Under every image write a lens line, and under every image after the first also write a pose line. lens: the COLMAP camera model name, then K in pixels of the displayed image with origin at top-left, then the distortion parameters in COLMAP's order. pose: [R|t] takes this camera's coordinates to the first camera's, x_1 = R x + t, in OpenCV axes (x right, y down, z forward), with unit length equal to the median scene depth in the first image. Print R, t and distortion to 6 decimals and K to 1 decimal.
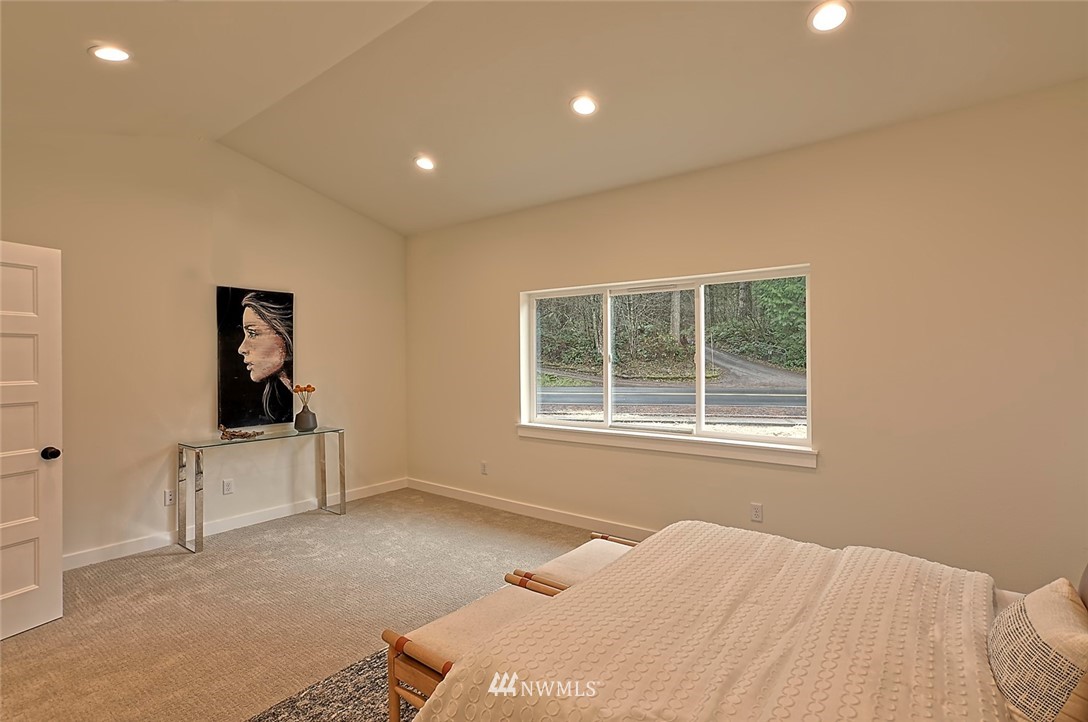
lens RADIAL K [[530.8, 0, 543.8], [0, 530.8, 359.1], [0, 0, 1]] dist [0.001621, 0.000736]
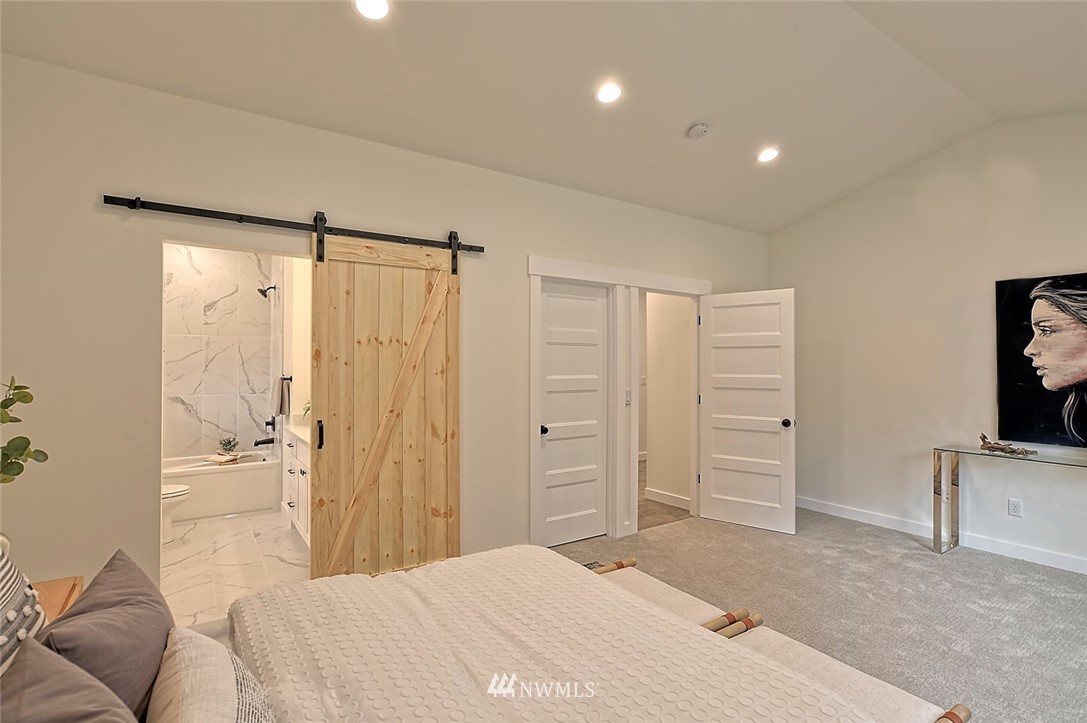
lens RADIAL K [[530.3, 0, 545.3], [0, 530.3, 365.1], [0, 0, 1]] dist [0.001621, 0.000736]
pose [[-0.328998, 0.004316, -0.944321, 0.480382], [-0.003347, 0.999978, 0.005736, 0.002459], [0.944325, 0.005048, -0.328977, 0.549635]]
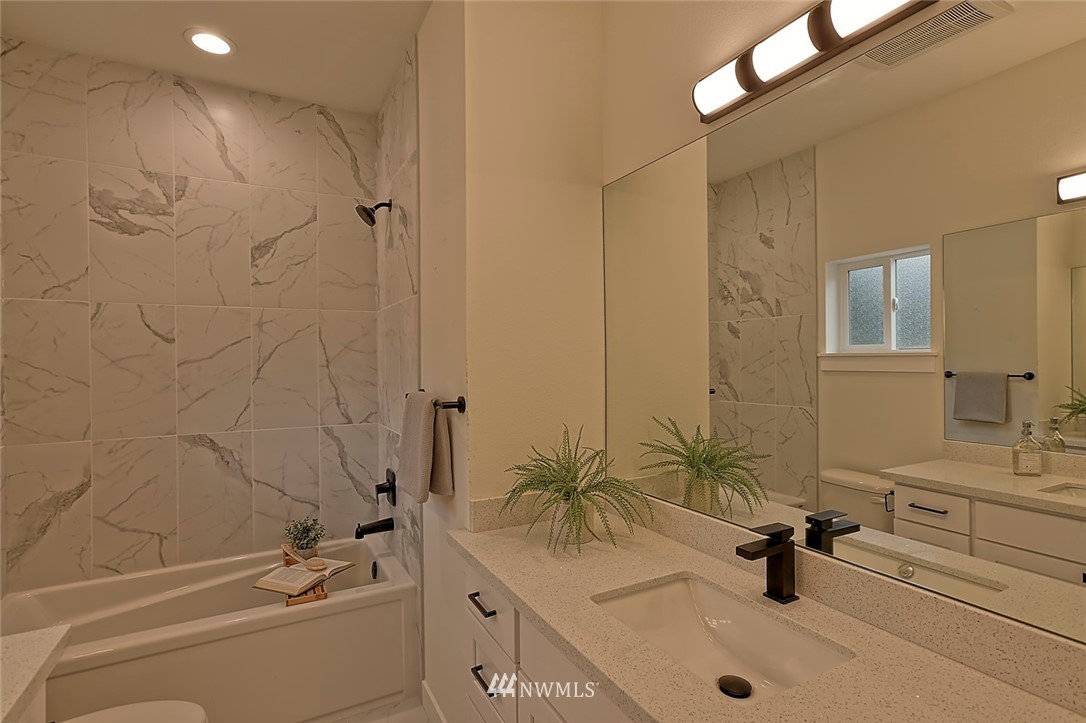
lens RADIAL K [[529.8, 0, 536.6], [0, 529.8, 357.1], [0, 0, 1]] dist [0.001621, 0.000736]
pose [[-0.425934, 0.012195, -0.904672, 0.448472], [0.011900, 0.999898, 0.007876, 0.002196], [0.904676, -0.007410, -0.426036, 0.510563]]
